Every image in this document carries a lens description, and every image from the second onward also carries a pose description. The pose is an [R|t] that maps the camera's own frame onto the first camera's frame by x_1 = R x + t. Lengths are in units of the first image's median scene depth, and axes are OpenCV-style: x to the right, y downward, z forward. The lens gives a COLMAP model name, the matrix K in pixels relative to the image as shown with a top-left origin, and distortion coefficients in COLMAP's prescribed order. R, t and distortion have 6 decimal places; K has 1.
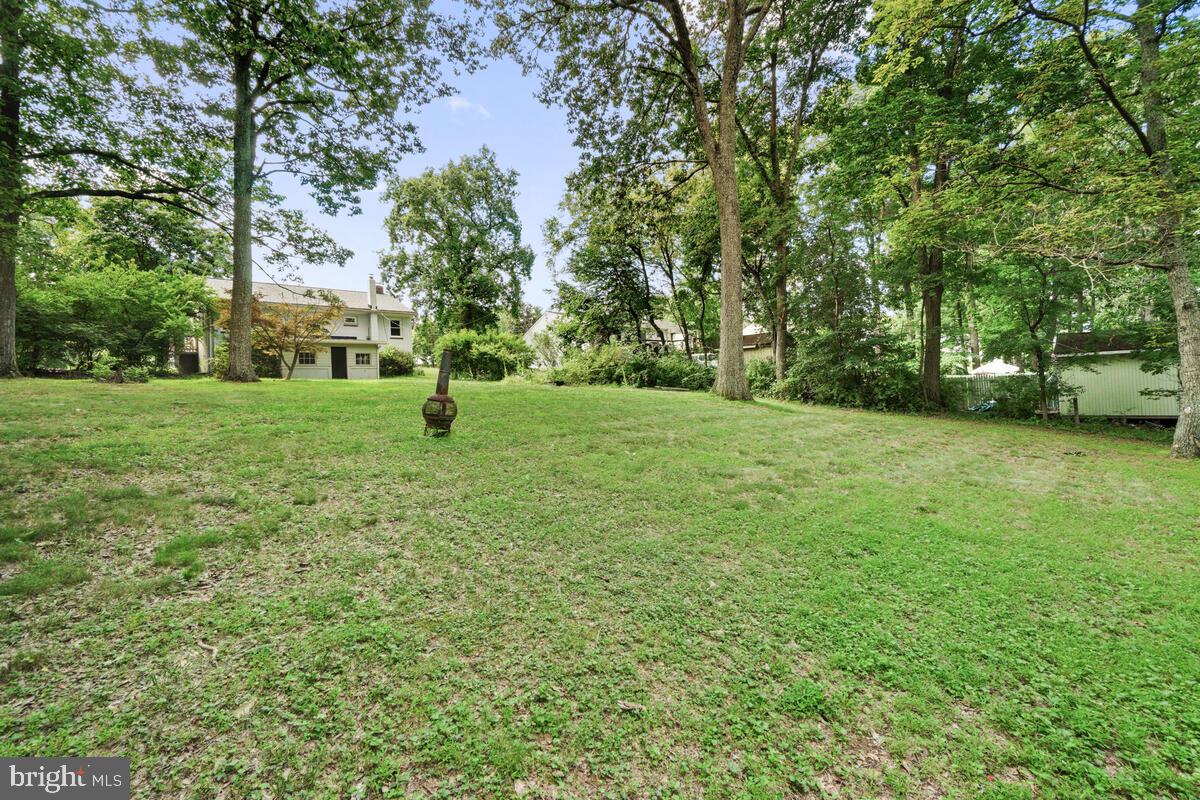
lens RADIAL K [[529.7, 0, 599.7], [0, 529.7, 392.6], [0, 0, 1]] dist [-0.005246, -0.002084]
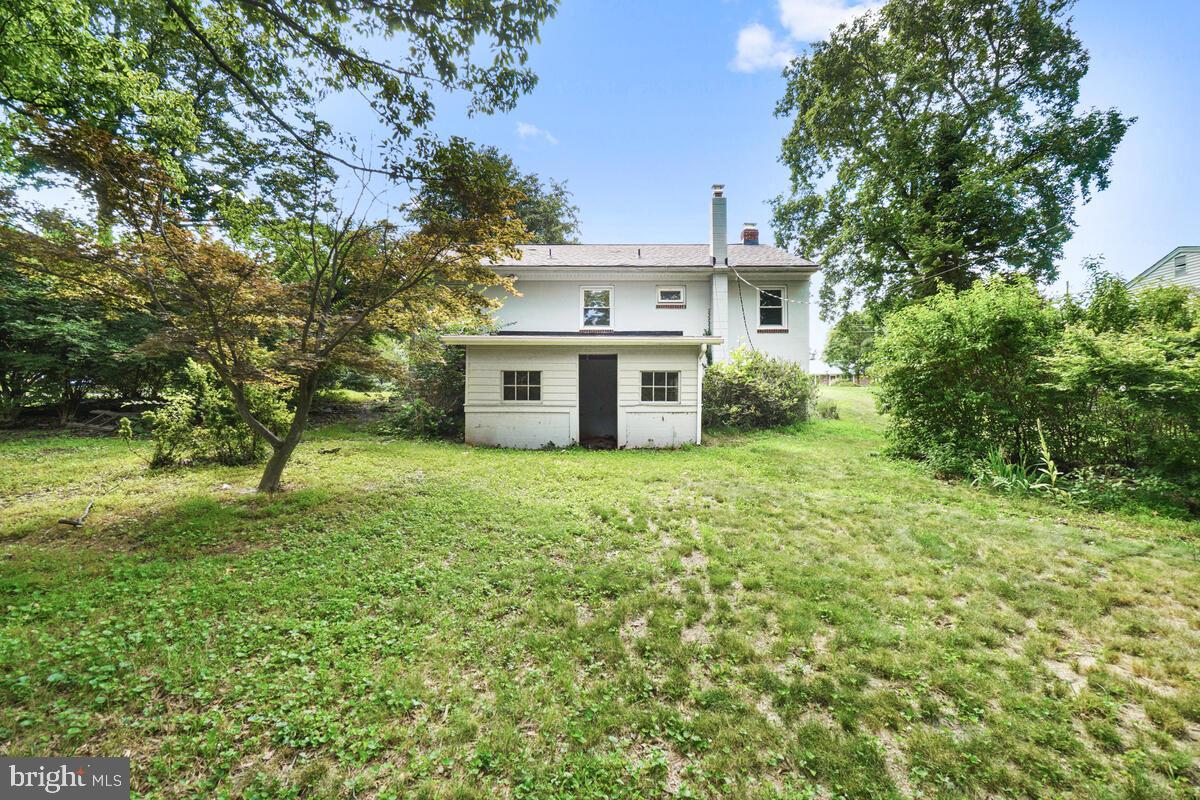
lens RADIAL K [[529.7, 0, 596.1], [0, 529.7, 390.2], [0, 0, 1]] dist [-0.005246, -0.002084]
pose [[0.723760, 0.025227, -0.689591, -0.175095], [-0.033344, 0.999443, 0.001567, -0.046399], [0.689246, 0.021859, 0.724197, 0.543317]]
